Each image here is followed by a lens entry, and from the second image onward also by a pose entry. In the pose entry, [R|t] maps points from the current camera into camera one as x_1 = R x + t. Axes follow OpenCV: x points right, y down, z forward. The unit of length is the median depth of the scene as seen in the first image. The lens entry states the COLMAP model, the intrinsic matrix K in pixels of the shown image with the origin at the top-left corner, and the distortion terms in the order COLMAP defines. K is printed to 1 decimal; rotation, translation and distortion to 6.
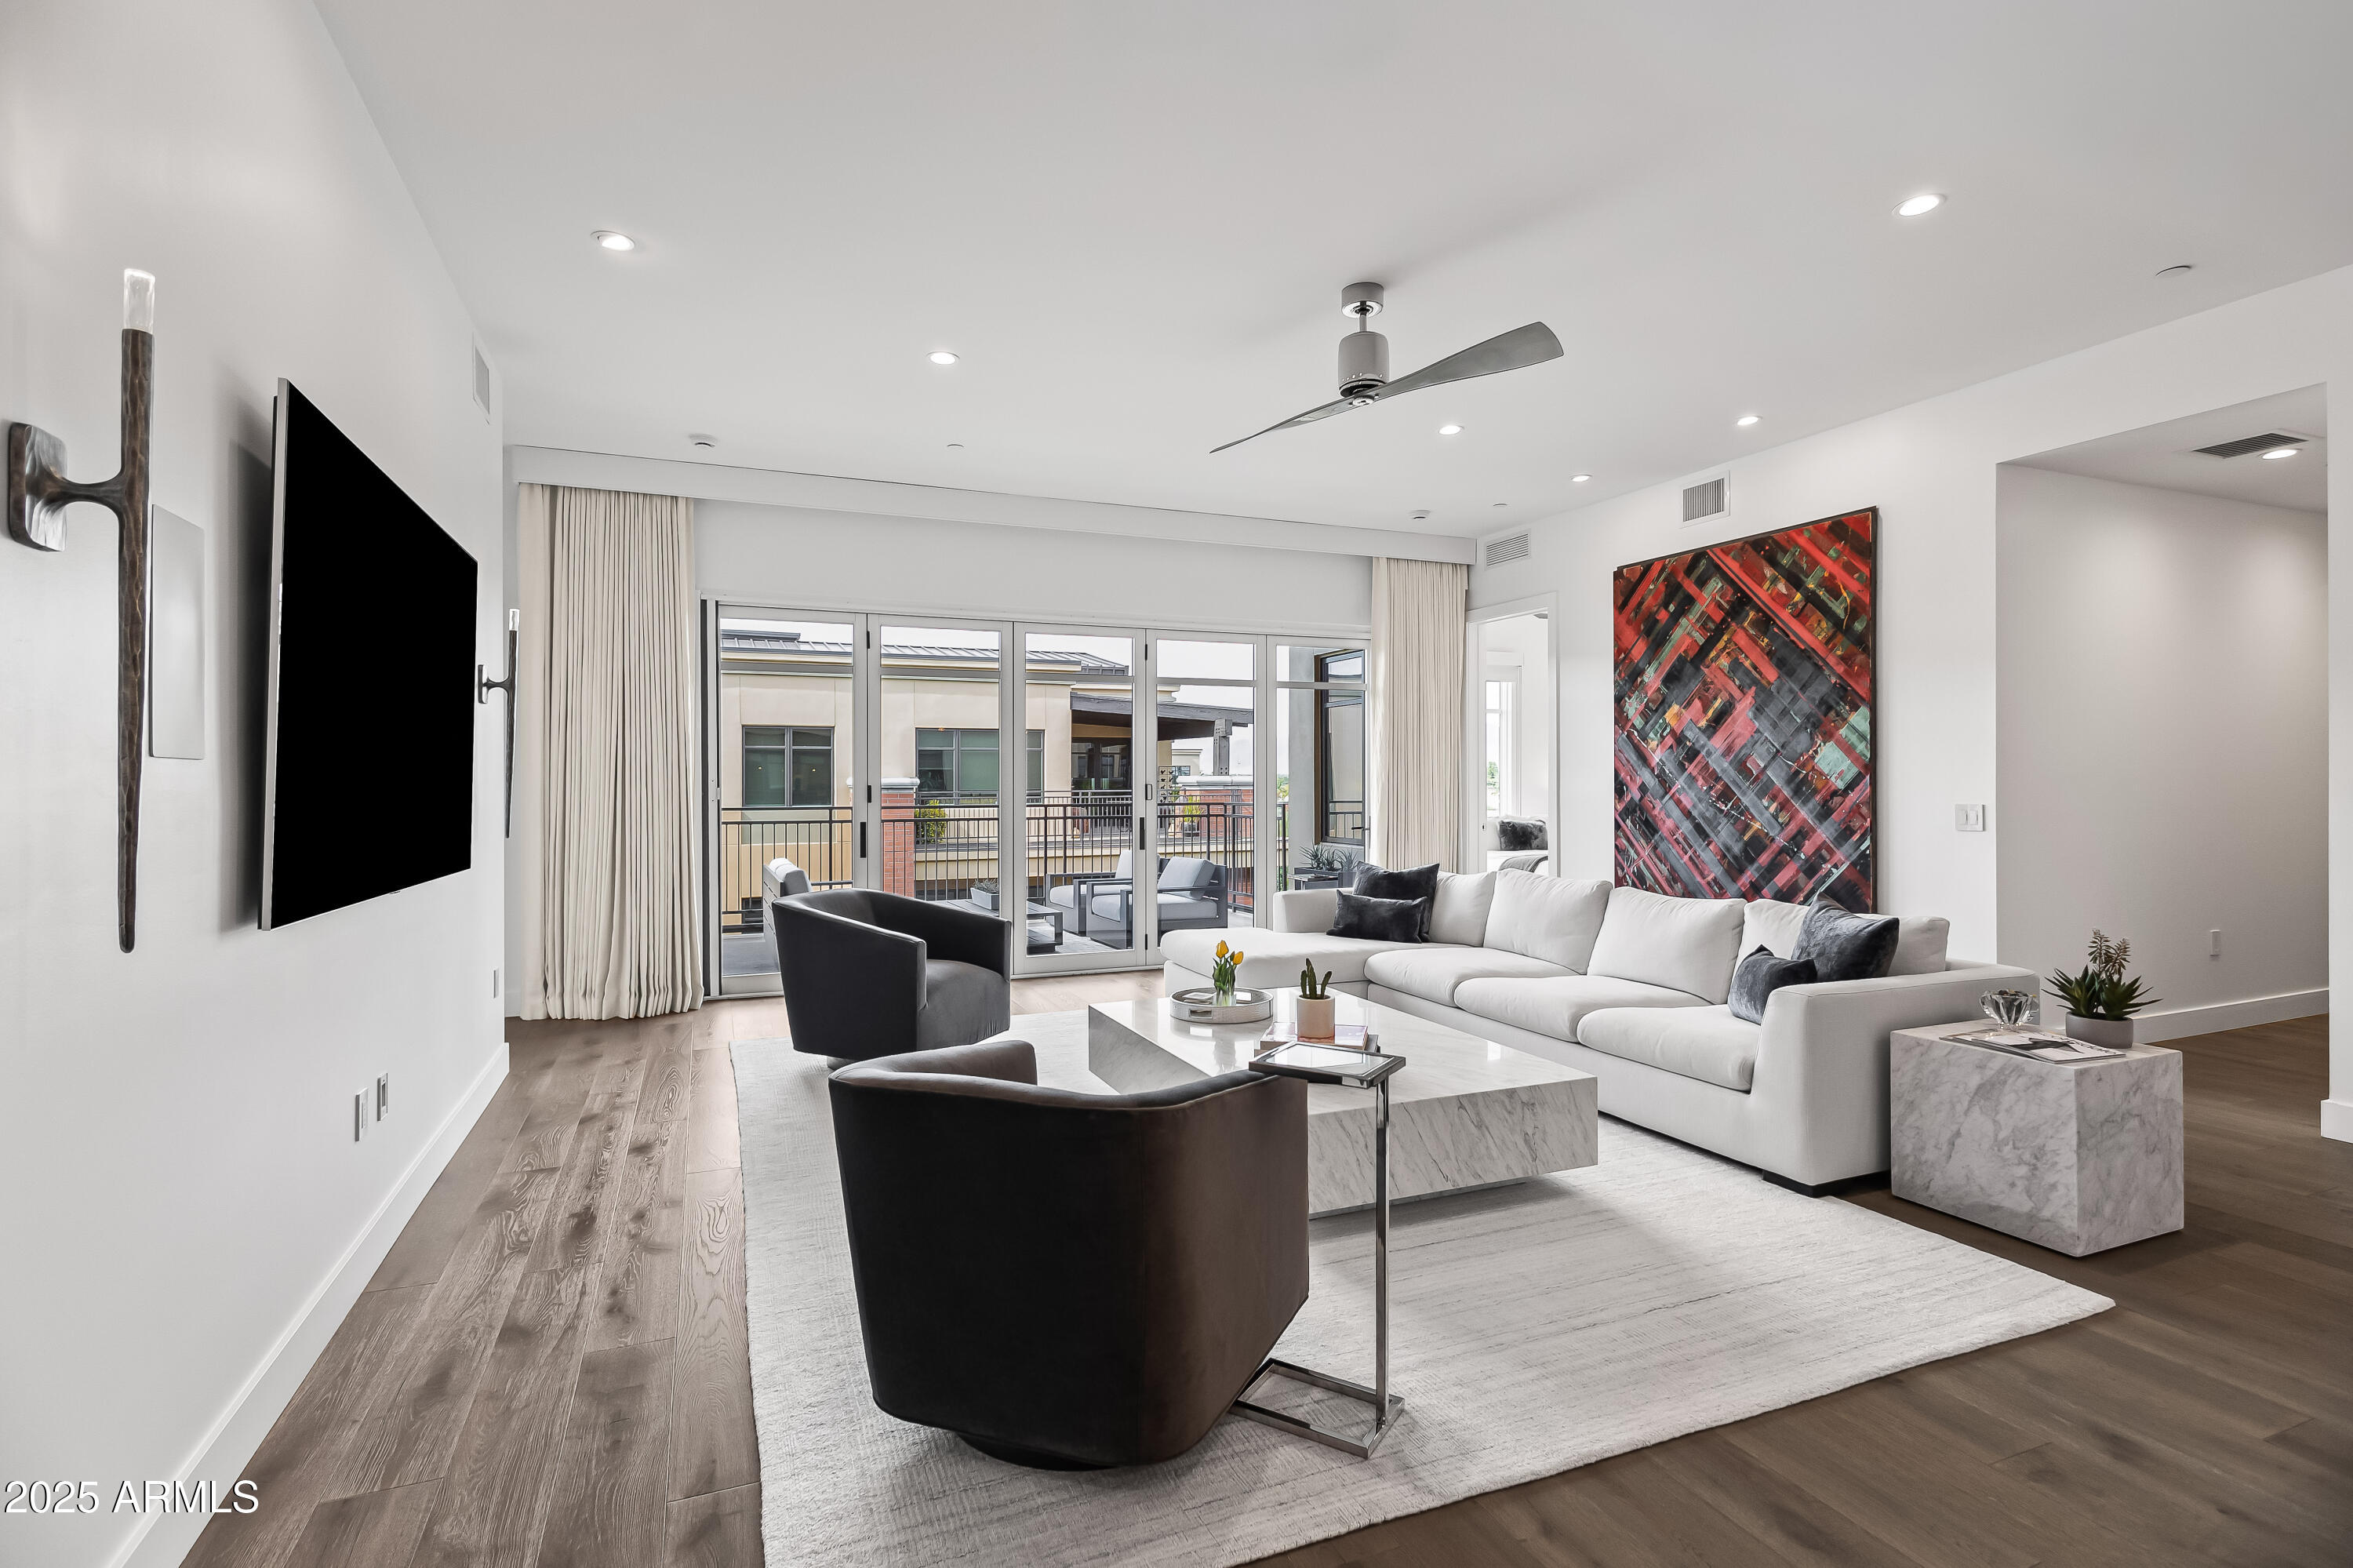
lens RADIAL K [[1115.0, 0, 1211.5], [0, 1115.0, 782.3], [0, 0, 1]] dist [0.013440, -0.004045]
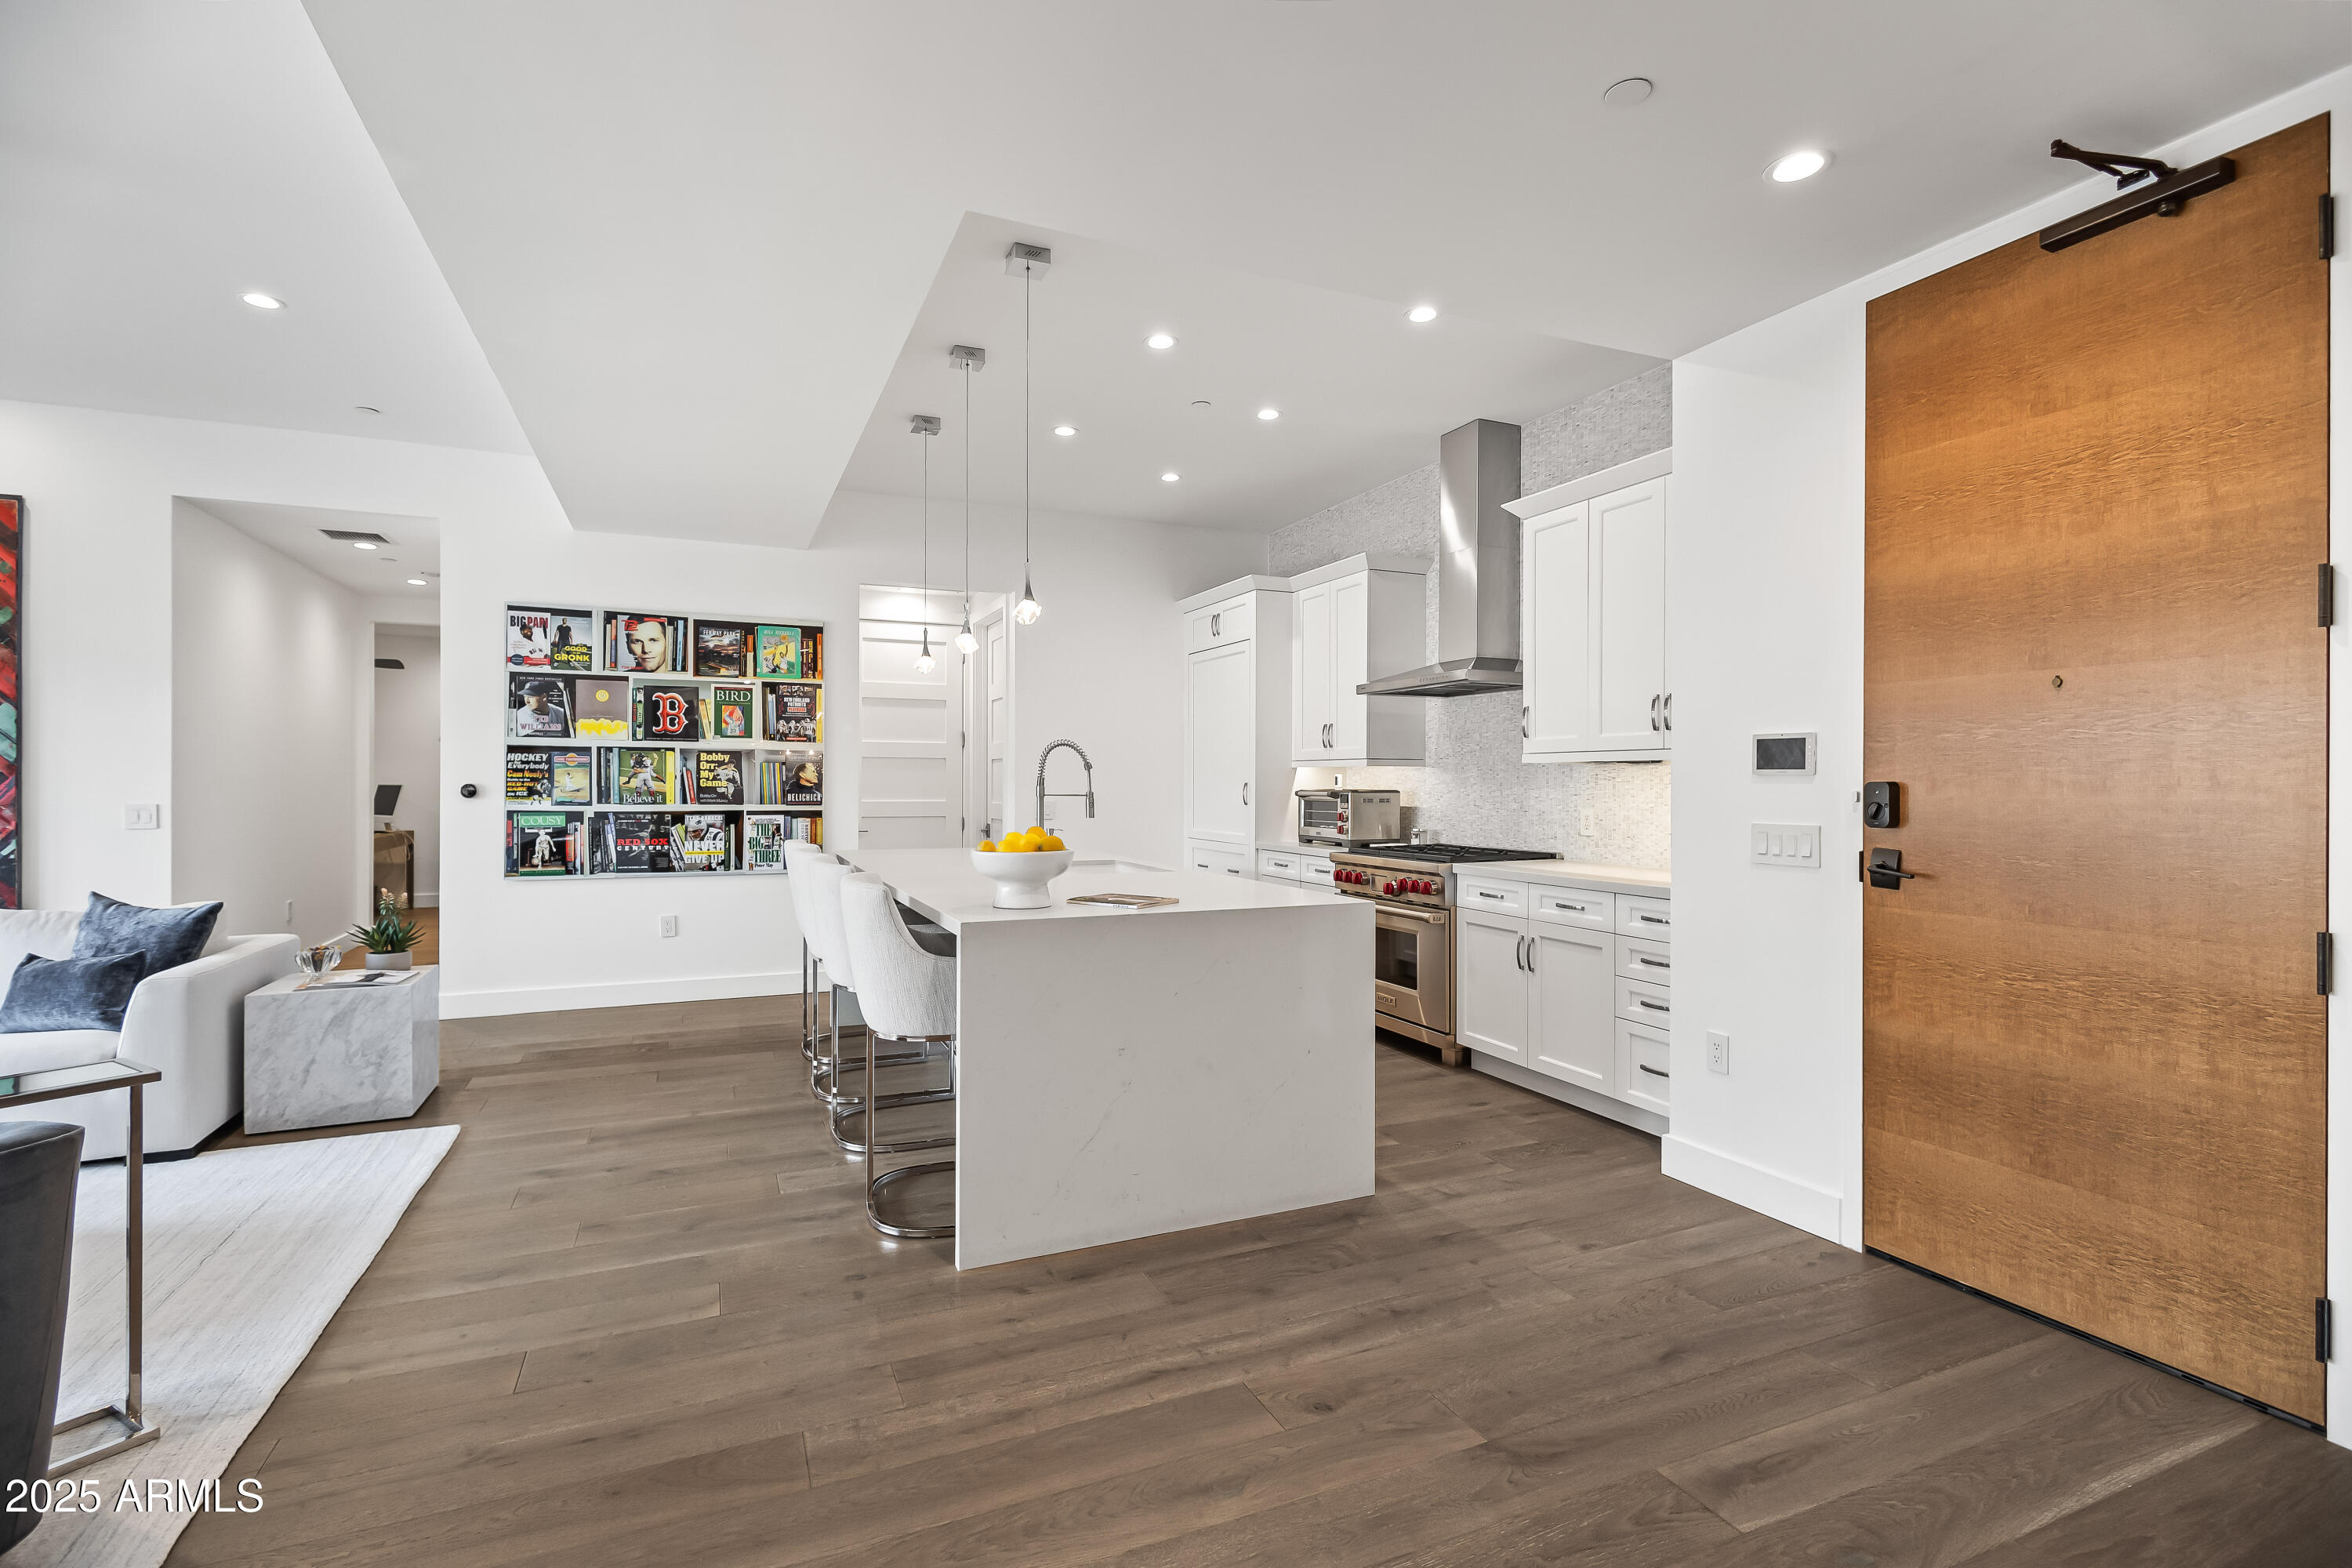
lens RADIAL K [[1114.4, 0, 1124.8], [0, 1114.4, 783.3], [0, 0, 1]] dist [0.013440, -0.004045]
pose [[0.024295, 0.002566, 0.999702, -0.338590], [-0.000530, 0.999997, -0.002553, 0.001612], [-0.999705, -0.000468, 0.024296, 0.033246]]
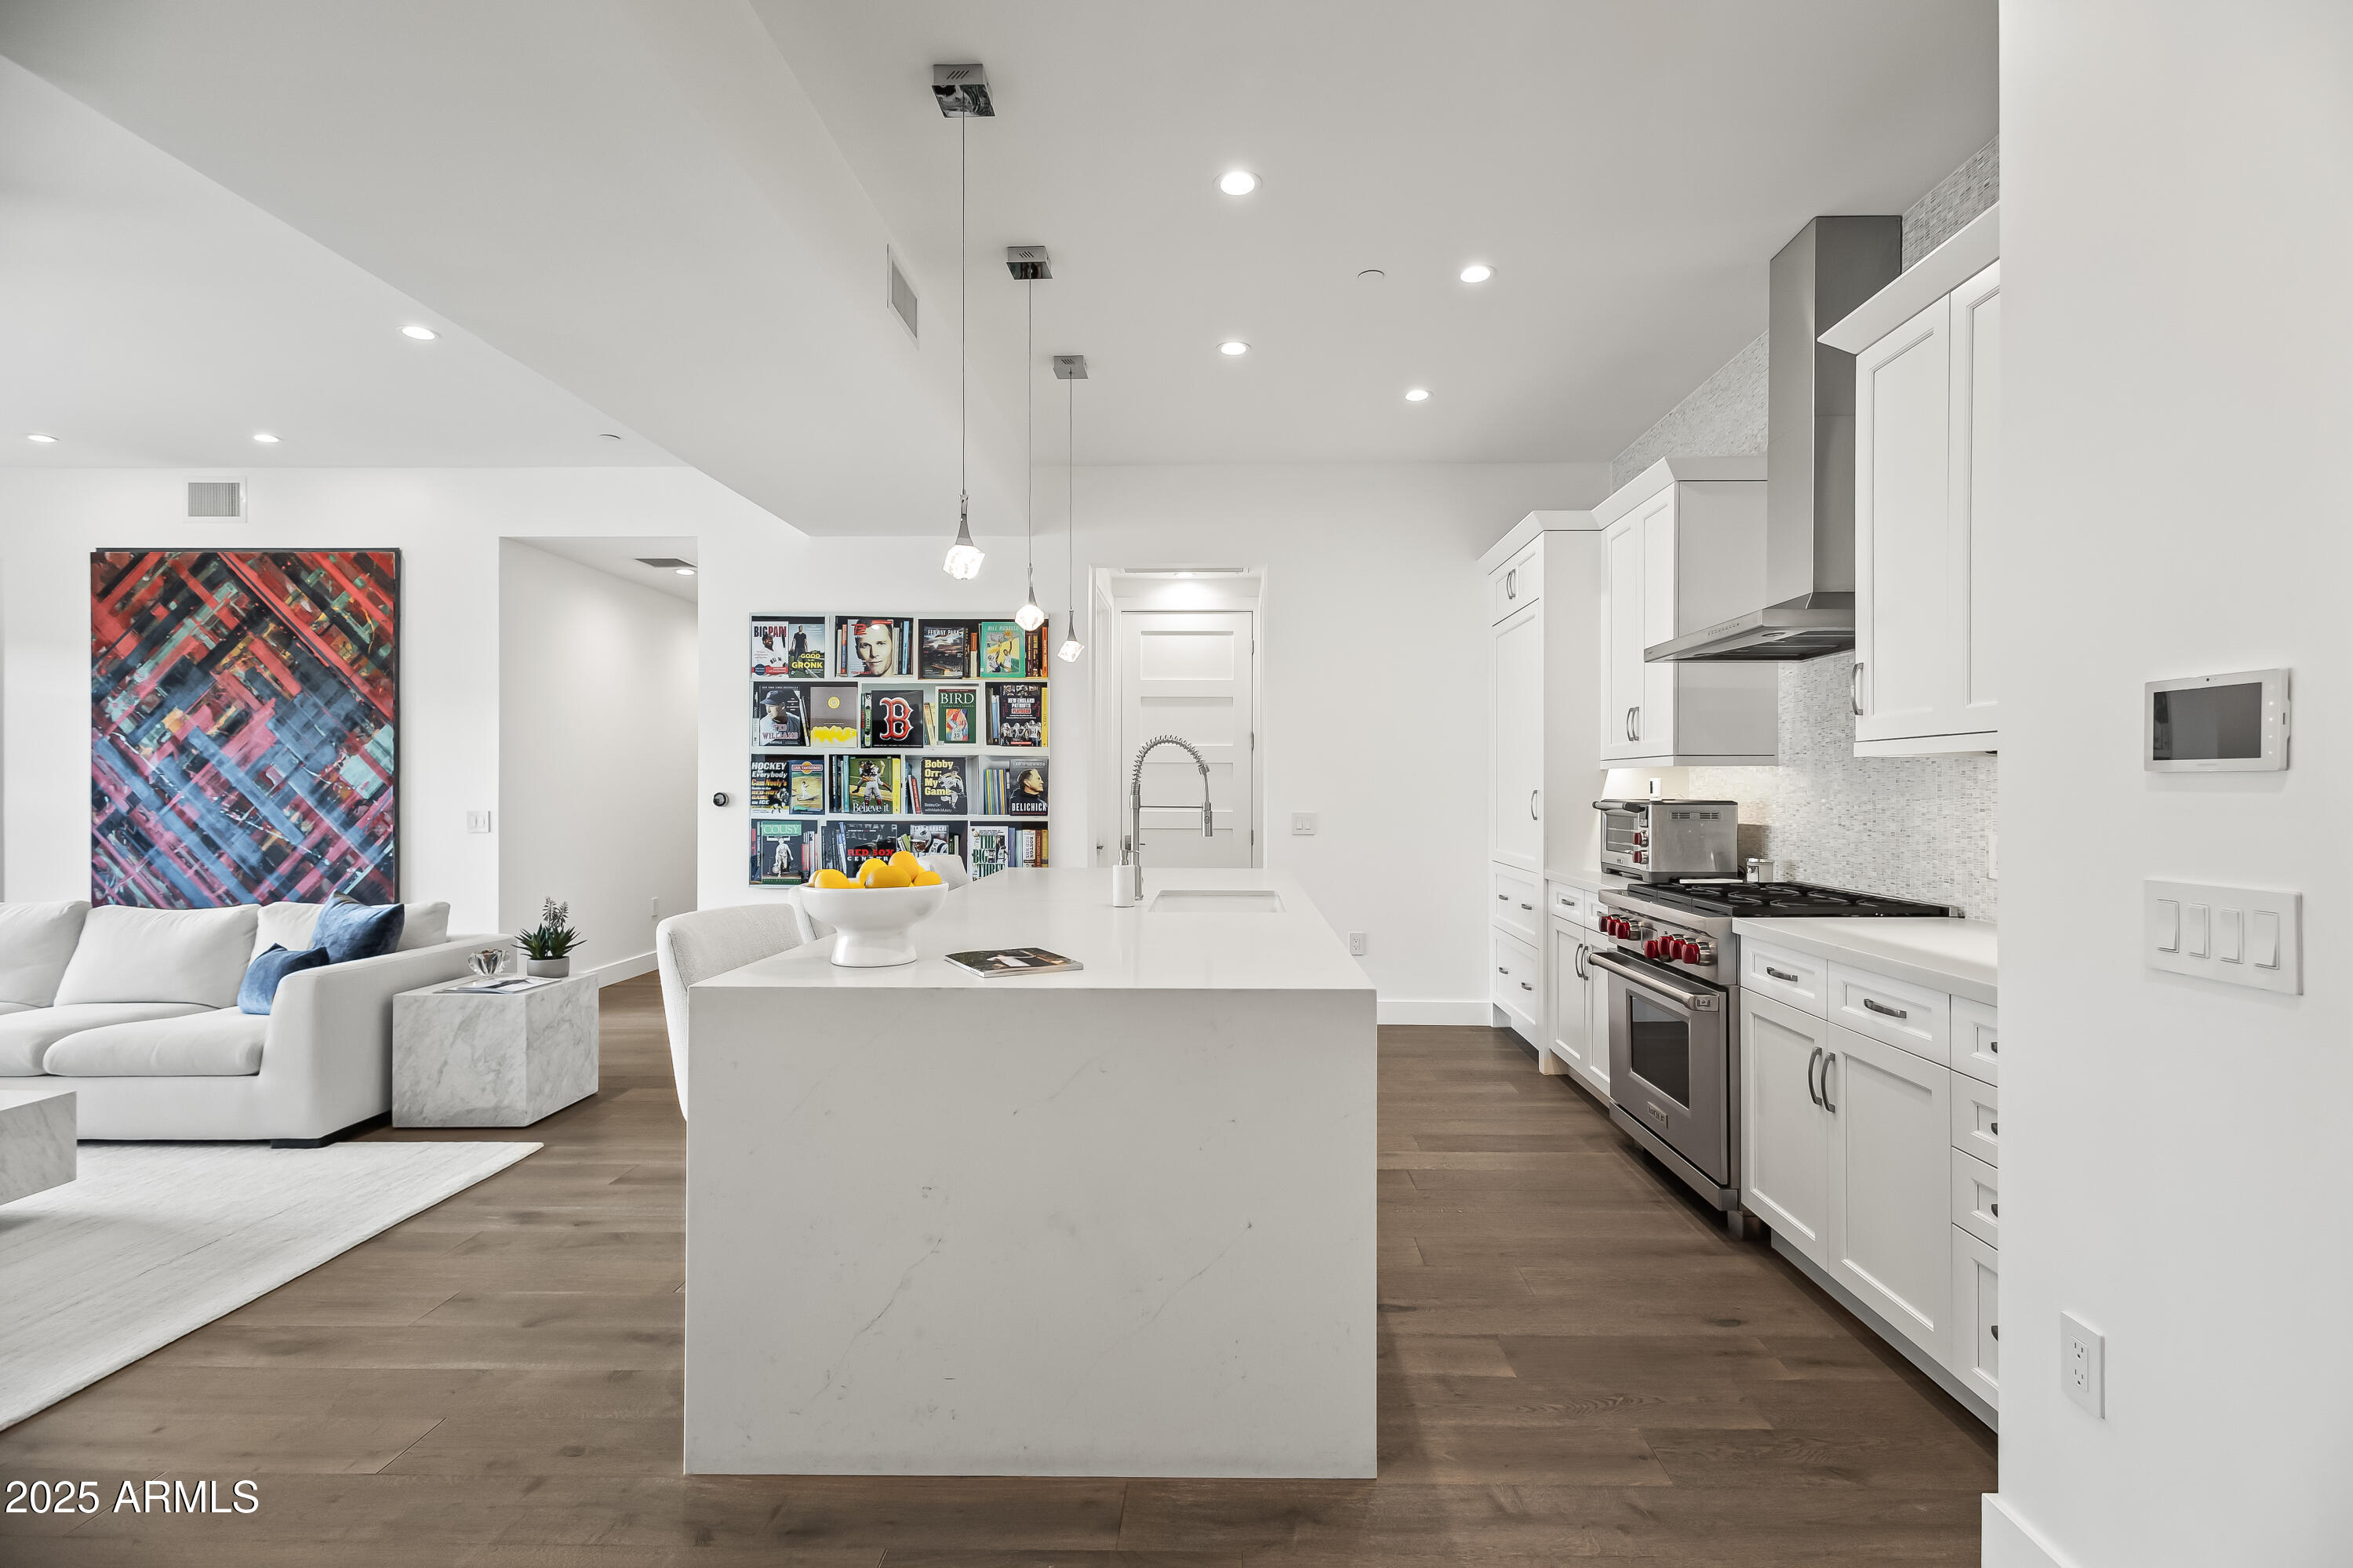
lens RADIAL K [[1115.0, 0, 1179.3], [0, 1115.0, 787.7], [0, 0, 1]] dist [0.013440, -0.004045]
pose [[0.434870, 0.004793, 0.900481, -0.079468], [-0.000274, 0.999986, -0.005190, 0.000564], [-0.900493, 0.002010, 0.434865, -0.194088]]
